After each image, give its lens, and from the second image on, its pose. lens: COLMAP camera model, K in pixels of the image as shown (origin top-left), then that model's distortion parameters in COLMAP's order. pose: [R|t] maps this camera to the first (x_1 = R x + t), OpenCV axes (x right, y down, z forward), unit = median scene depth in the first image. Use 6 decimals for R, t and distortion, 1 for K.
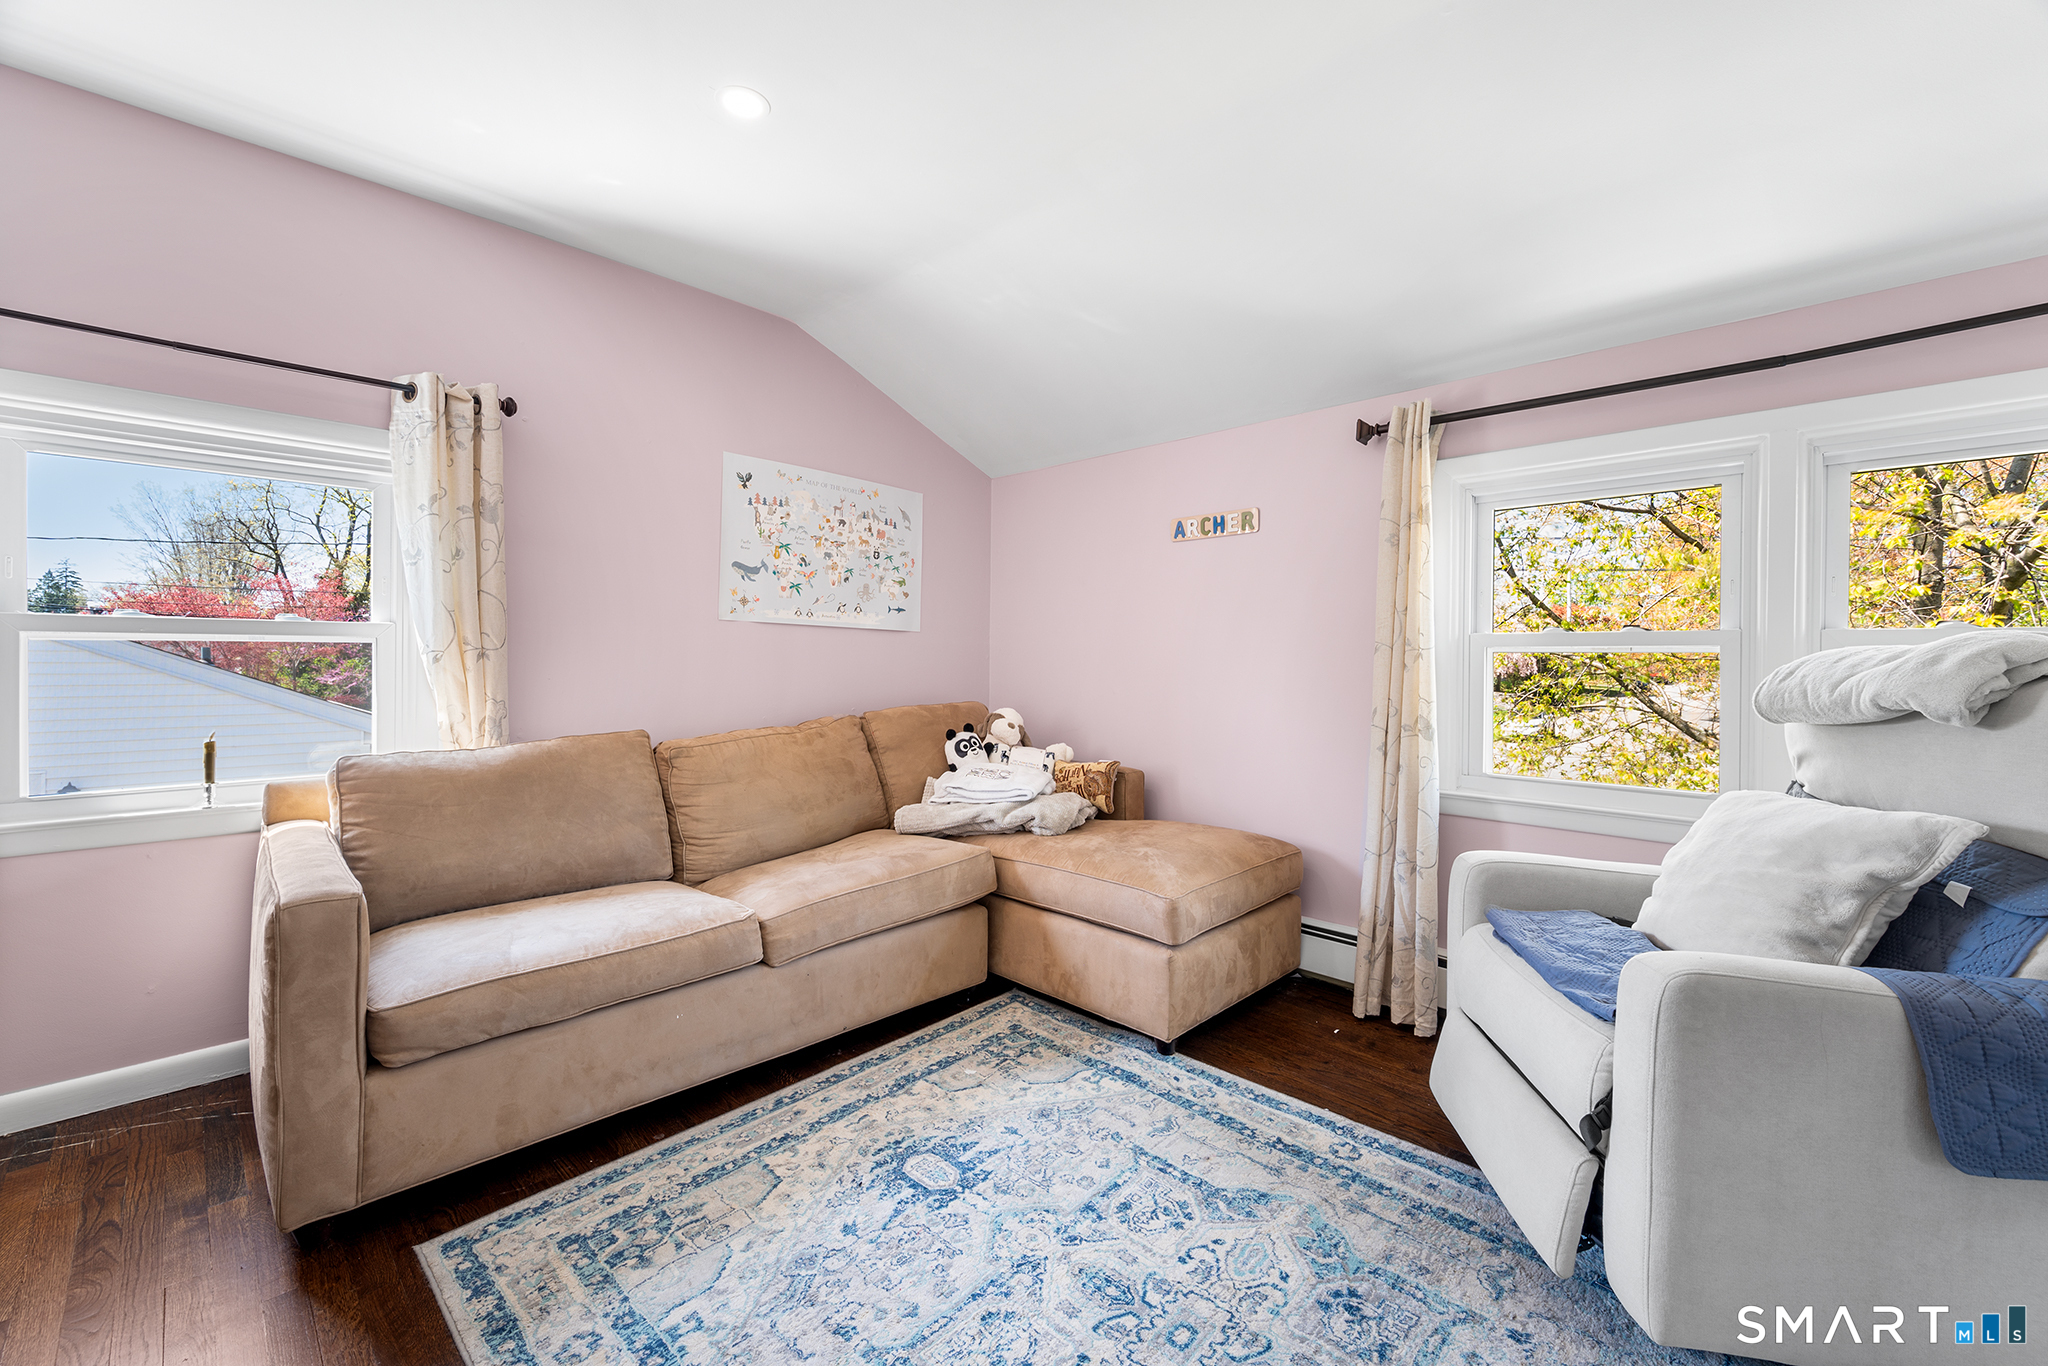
lens RADIAL K [[825.8, 0, 1027.3], [0, 825.8, 658.2], [0, 0, 1]] dist [-0.000343, -0.000049]
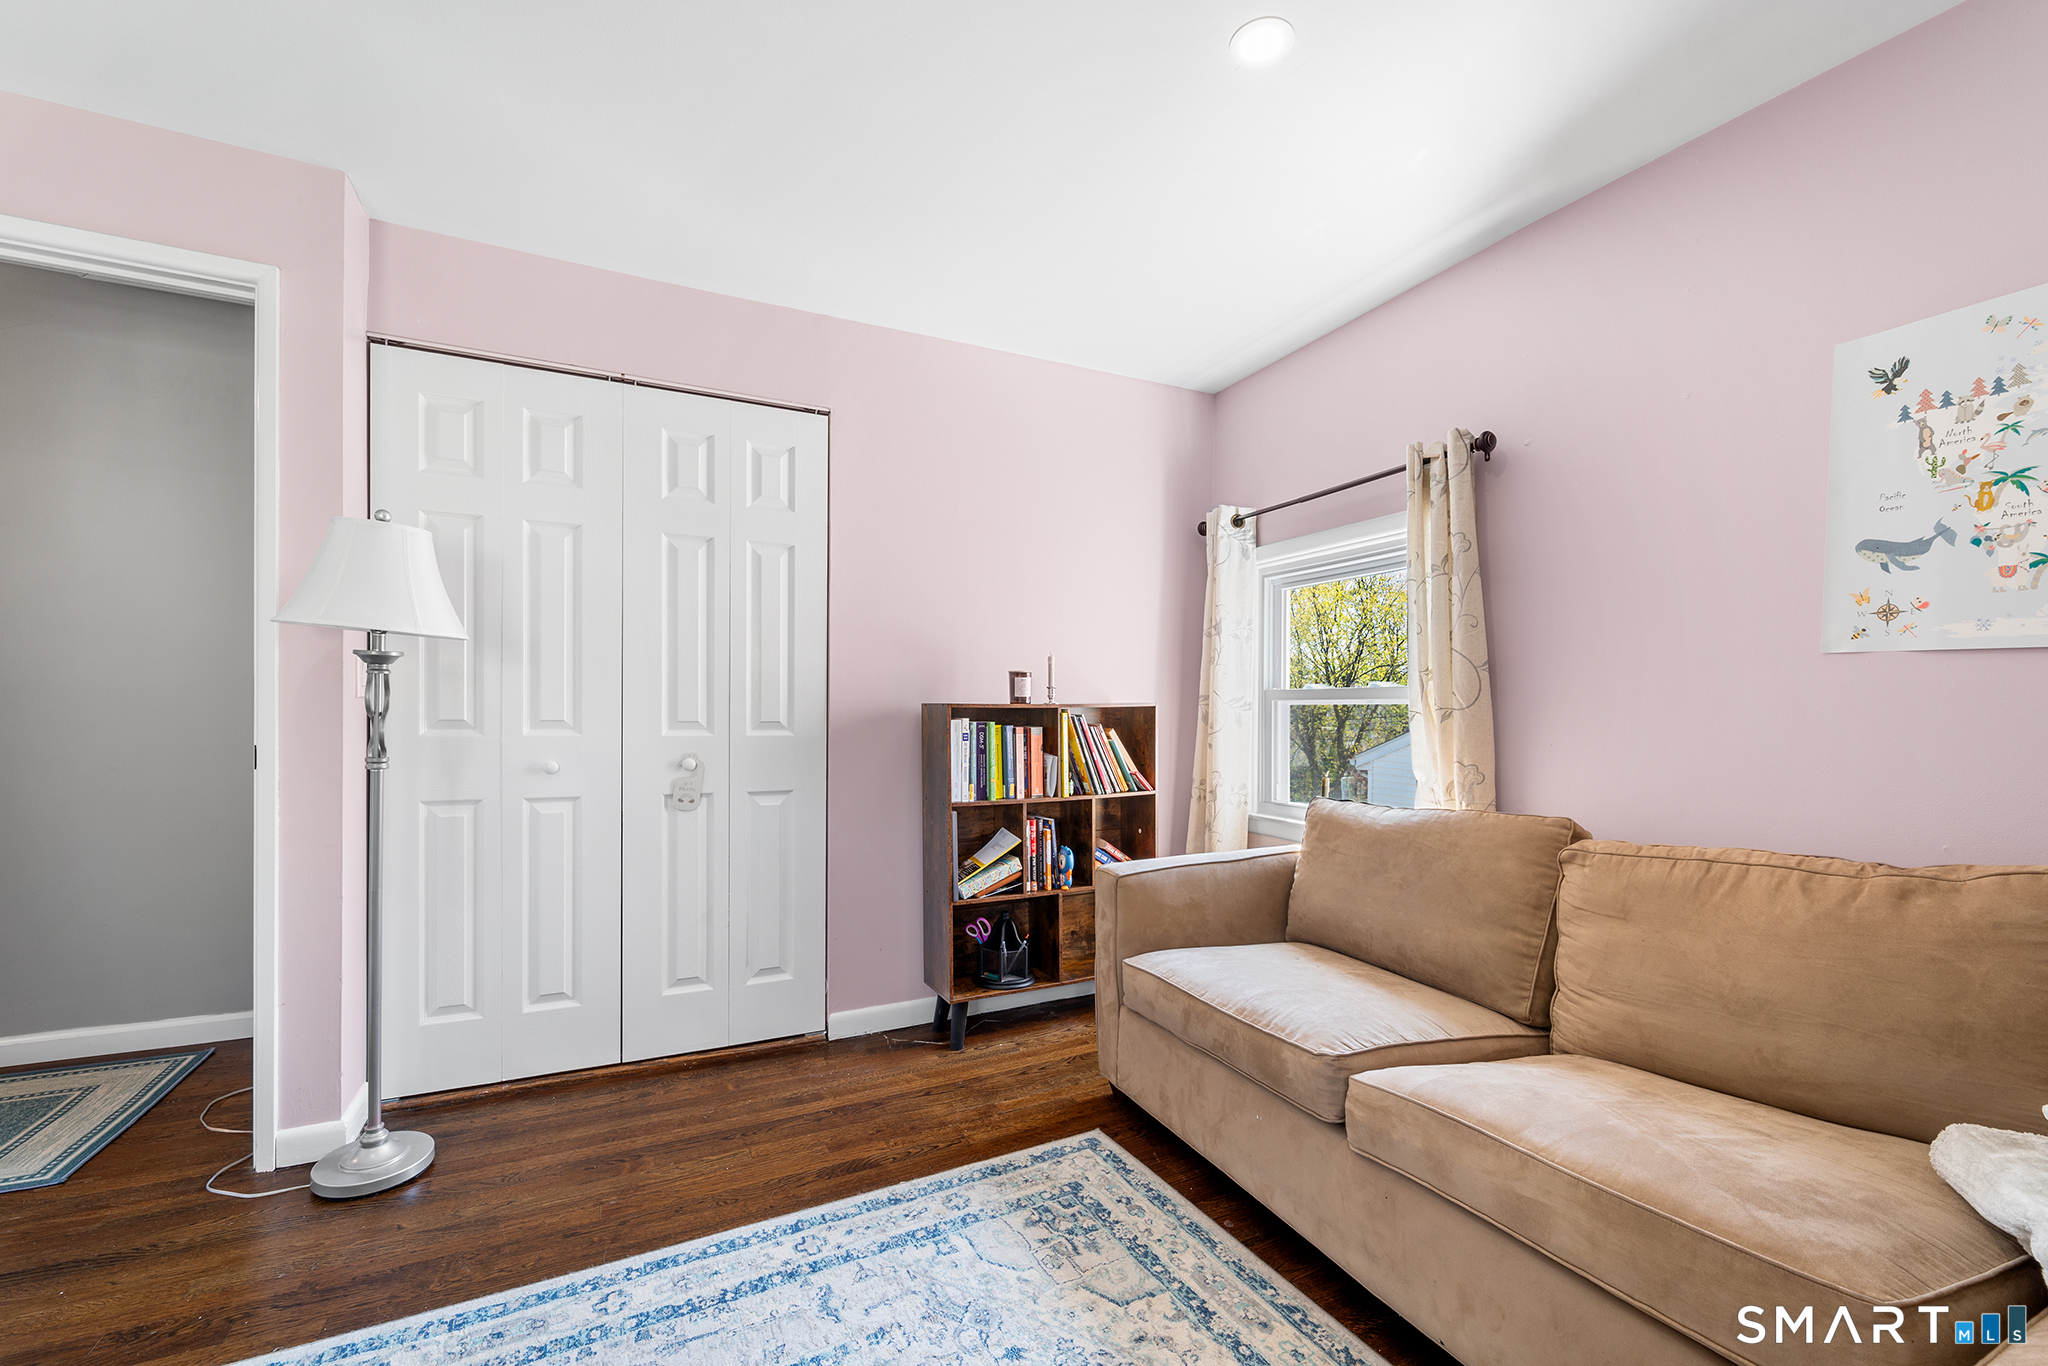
lens RADIAL K [[835.5, 0, 1026.5], [0, 835.5, 712.8], [0, 0, 1]] dist [0.000174, 0.000058]
pose [[-0.327799, -0.003650, -0.944741, 0.497850], [-0.010554, 0.999944, -0.000202, -0.001205], [0.944689, 0.009905, -0.327819, 1.016854]]
